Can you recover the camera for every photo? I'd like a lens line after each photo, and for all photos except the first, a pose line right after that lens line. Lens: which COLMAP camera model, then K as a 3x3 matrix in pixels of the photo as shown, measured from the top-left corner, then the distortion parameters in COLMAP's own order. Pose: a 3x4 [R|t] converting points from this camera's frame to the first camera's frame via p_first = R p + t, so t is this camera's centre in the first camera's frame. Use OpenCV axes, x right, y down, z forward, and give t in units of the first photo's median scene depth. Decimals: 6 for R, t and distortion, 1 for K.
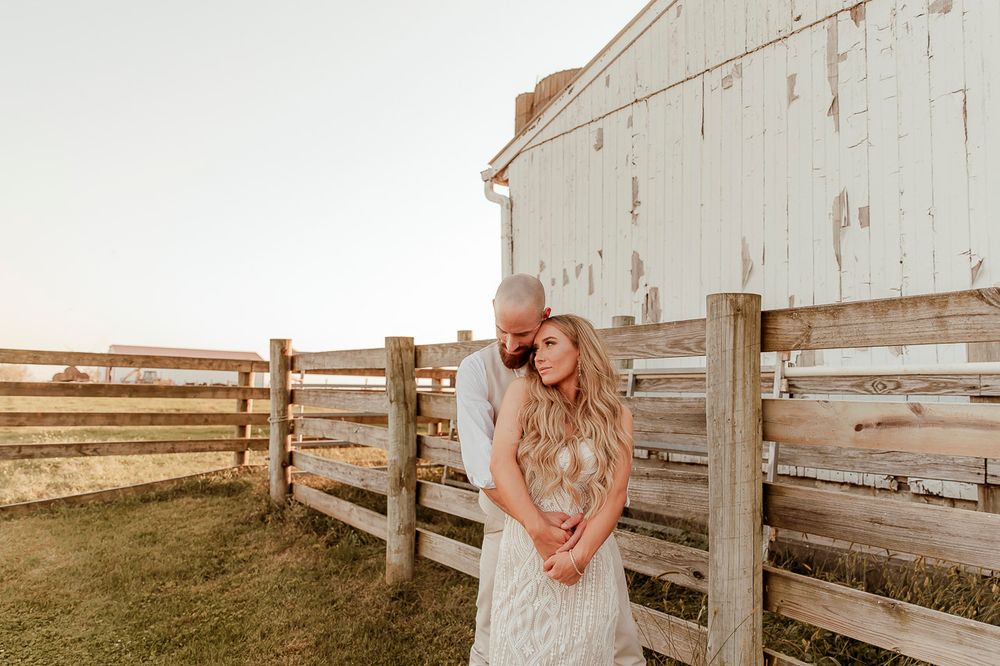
lens RADIAL K [[719.6, 0, 494.3], [0, 719.6, 339.4], [0, 0, 1]] dist [0.003020, -0.002670]
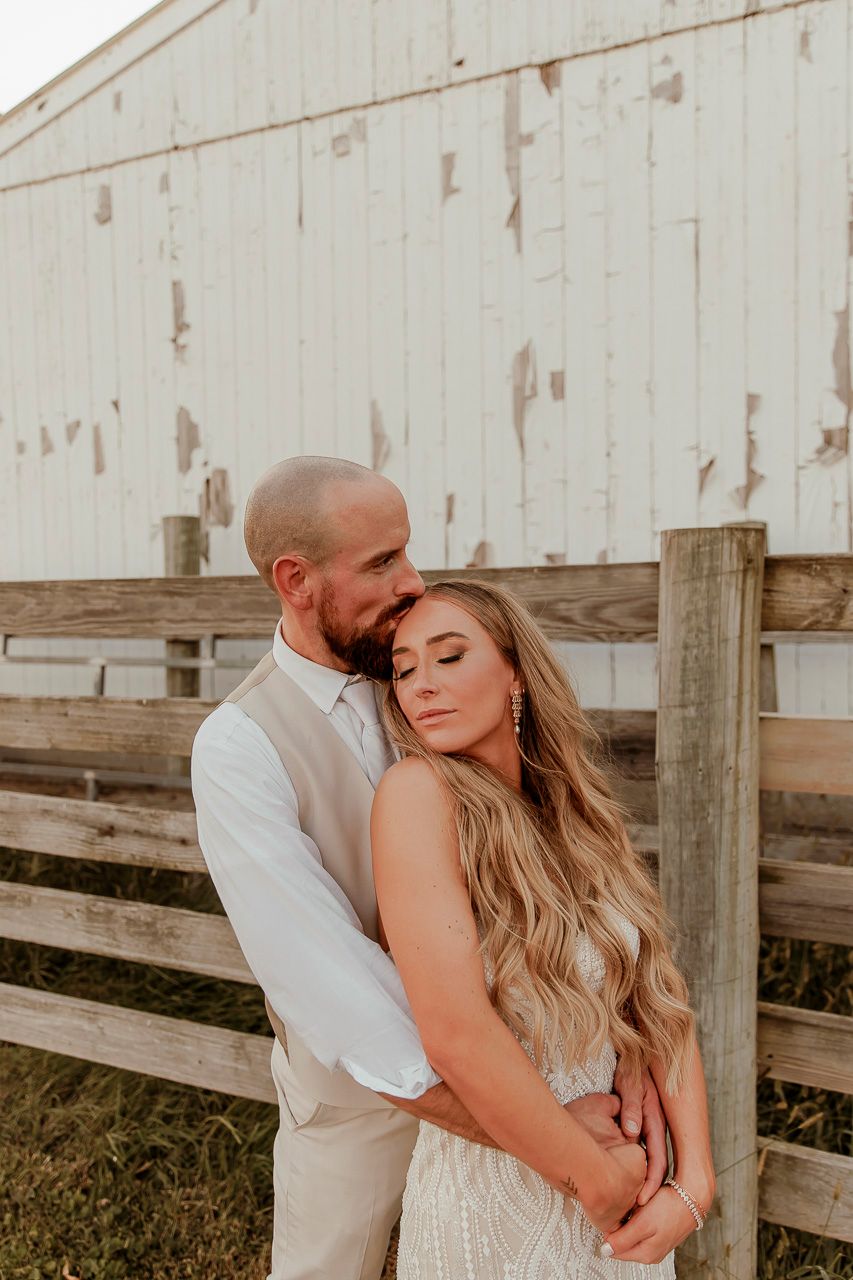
lens RADIAL K [[921.9, 0, 387.7], [0, 921.9, 645.4], [0, 0, 1]] dist [0.005693, -0.003563]
pose [[0.838734, -0.064043, 0.540761, -0.125392], [-0.009046, 0.991284, 0.131430, -0.033139], [-0.544465, -0.115126, 0.830845, 0.292197]]
